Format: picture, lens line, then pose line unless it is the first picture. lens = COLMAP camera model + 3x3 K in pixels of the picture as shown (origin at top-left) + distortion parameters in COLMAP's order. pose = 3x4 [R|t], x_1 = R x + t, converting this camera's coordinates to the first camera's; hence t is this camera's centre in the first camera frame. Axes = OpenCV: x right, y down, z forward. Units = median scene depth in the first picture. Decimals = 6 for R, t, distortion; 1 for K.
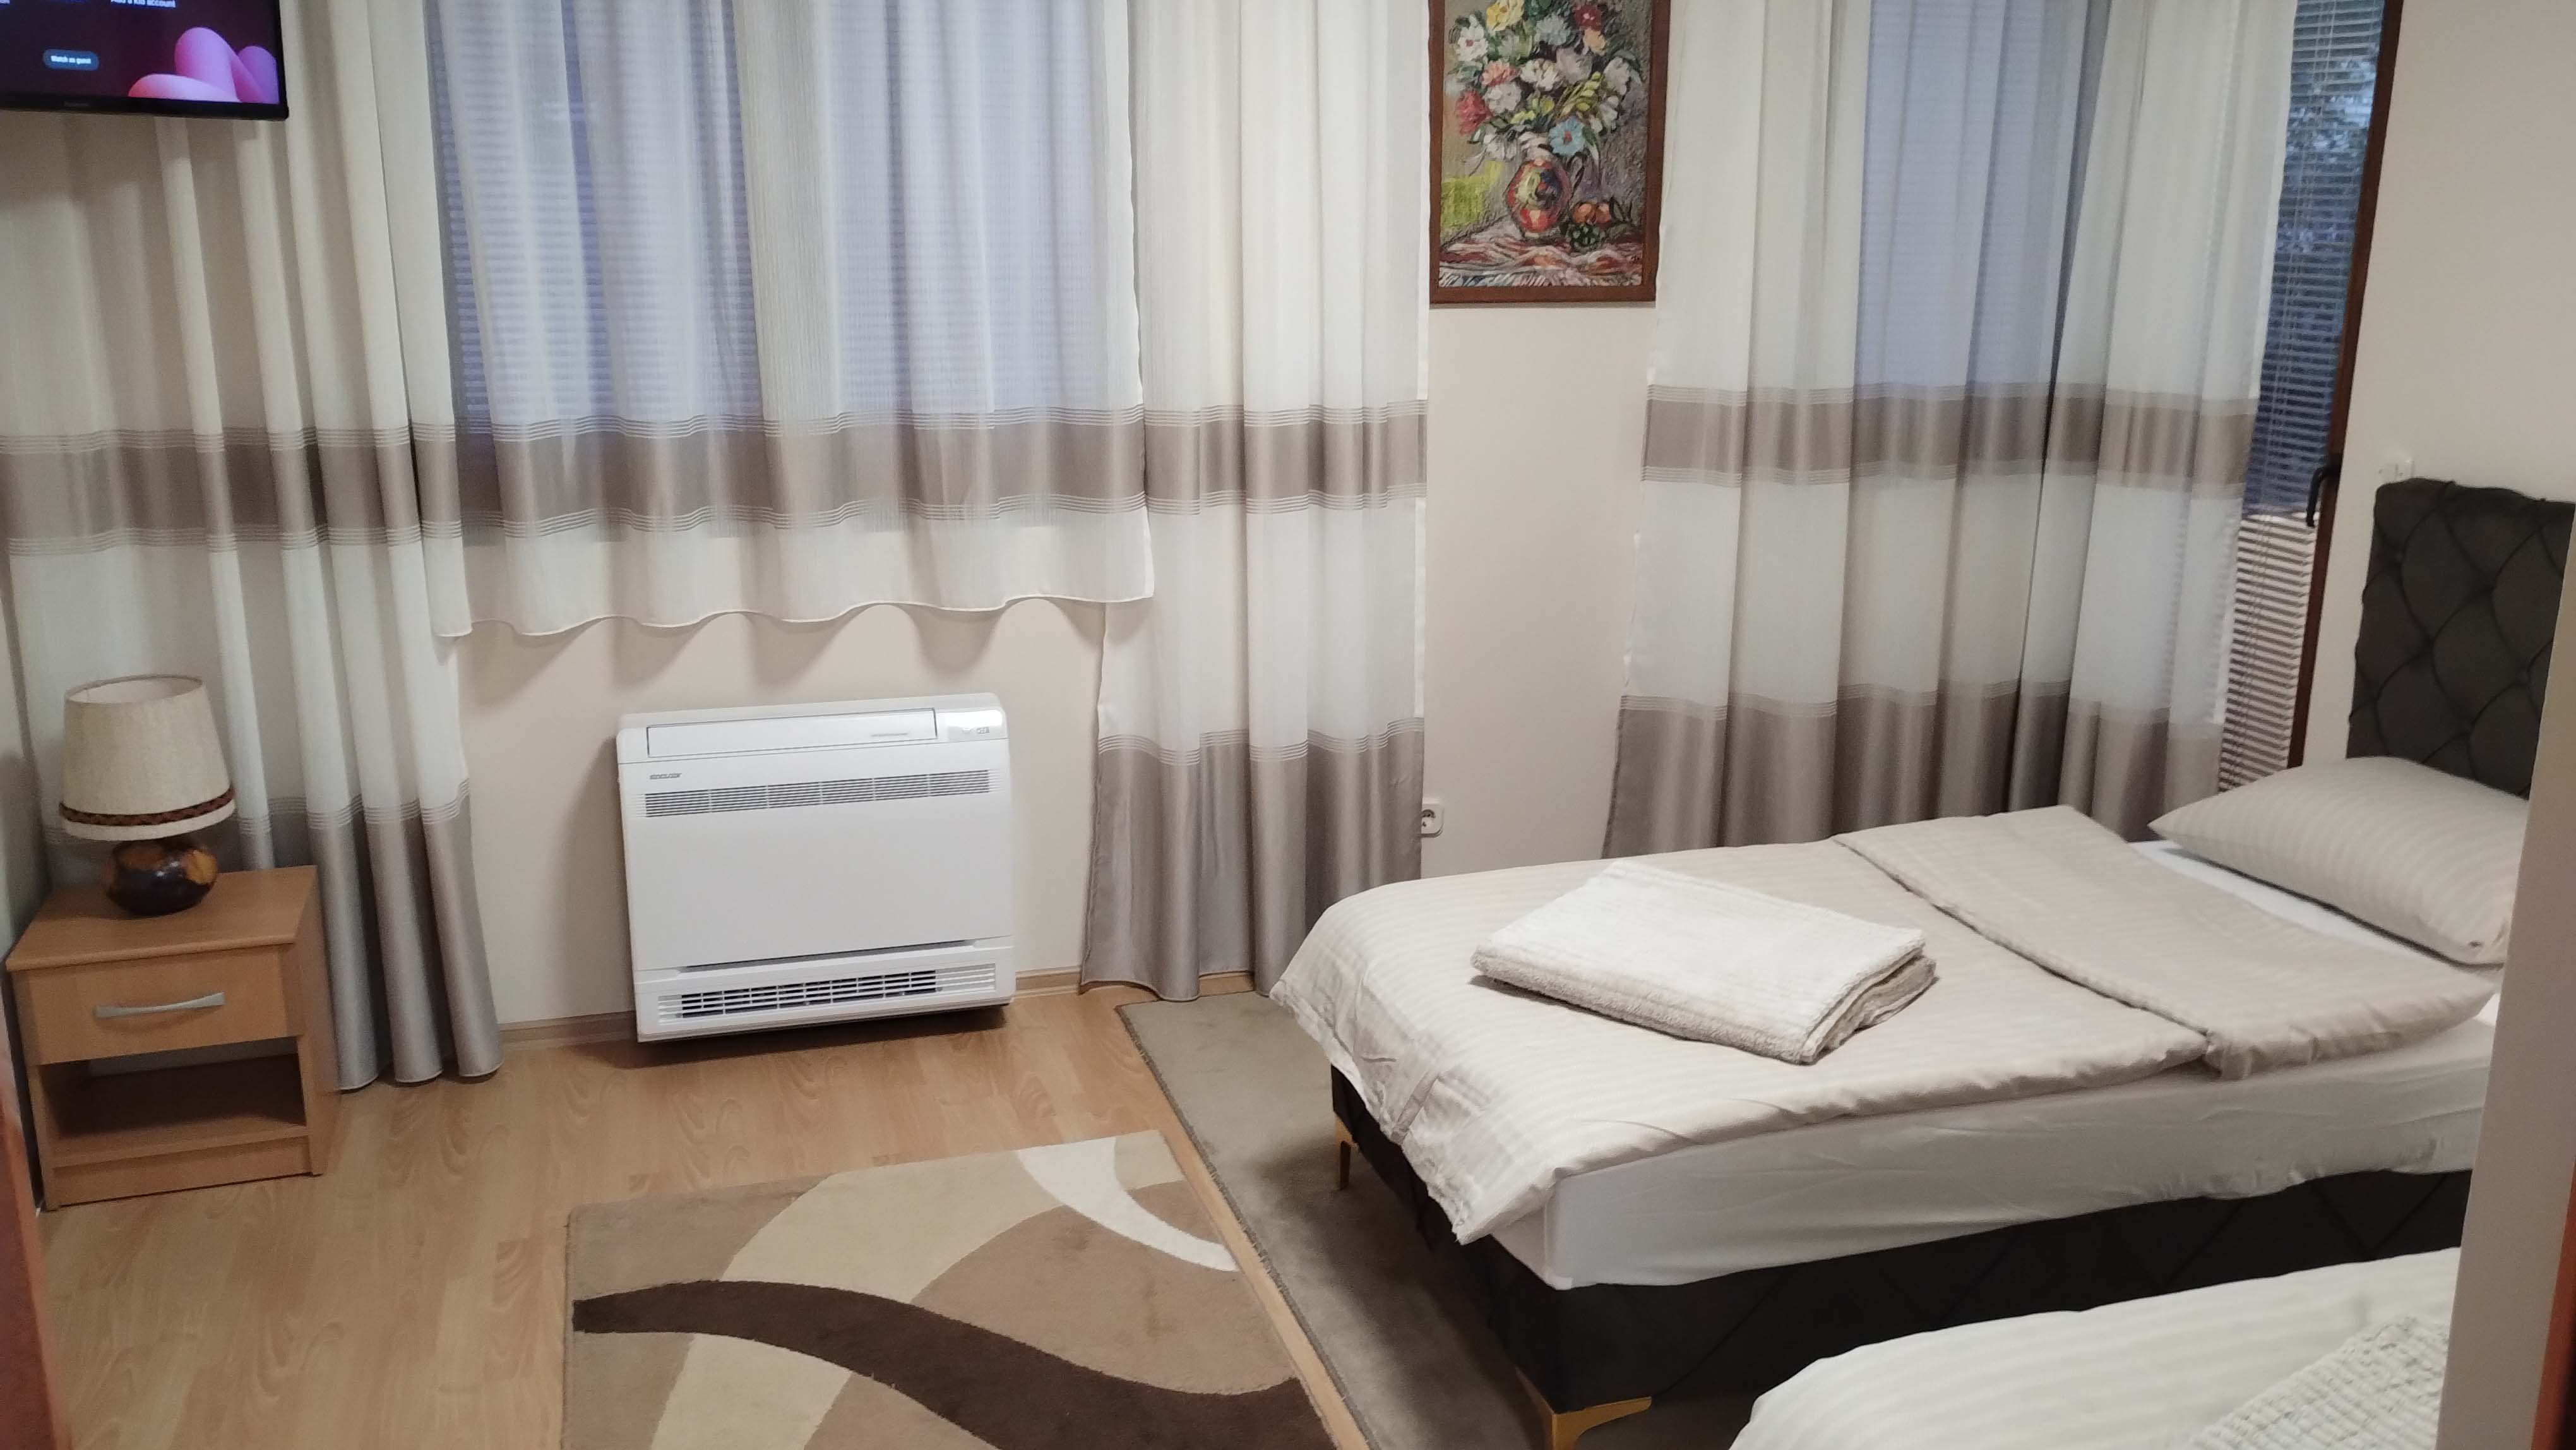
lens RADIAL K [[2118.8, 0, 1290.5], [0, 2118.8, 708.2], [0, 0, 1]] dist [0.053274, -0.056535]
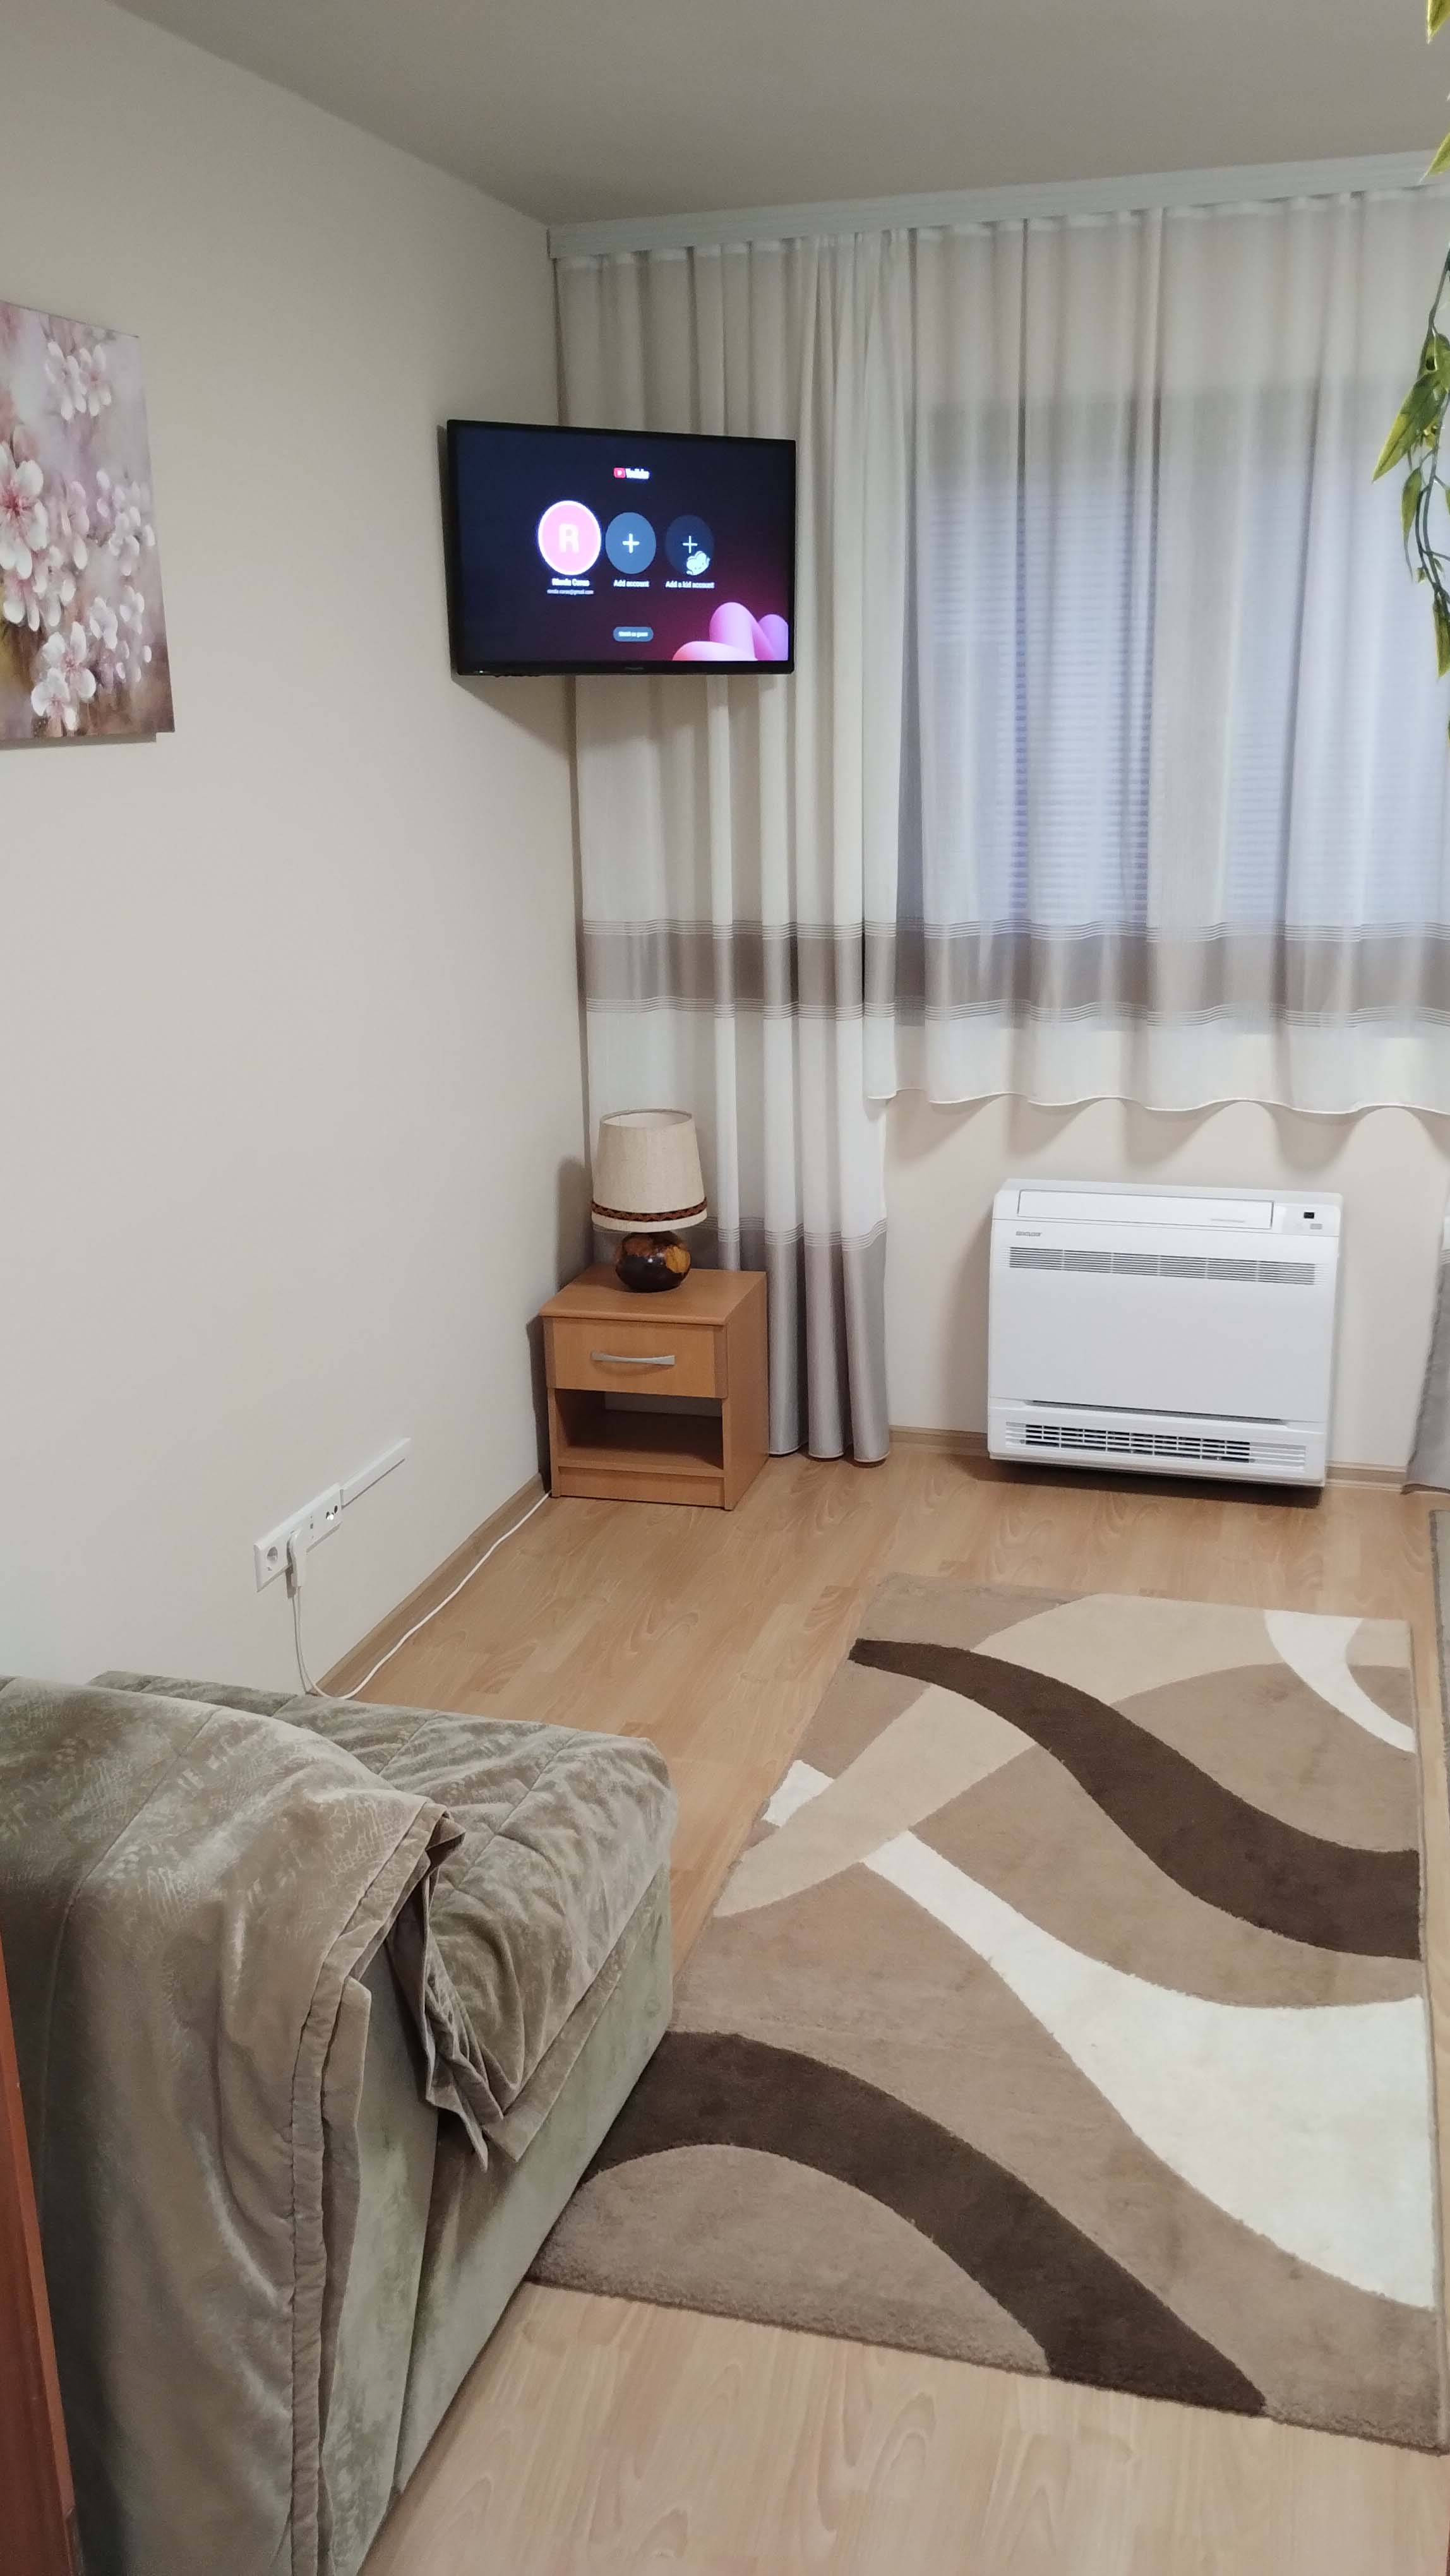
lens RADIAL K [[2093.8, 0, 729.3], [0, 2093.8, 1307.3], [0, 0, 1]] dist [0.062039, -0.082848]
pose [[0.833954, 0.130765, -0.536117, 0.189189], [-0.109709, 0.991413, 0.071159, 0.008359], [0.540818, -0.000527, 0.841139, -0.048512]]
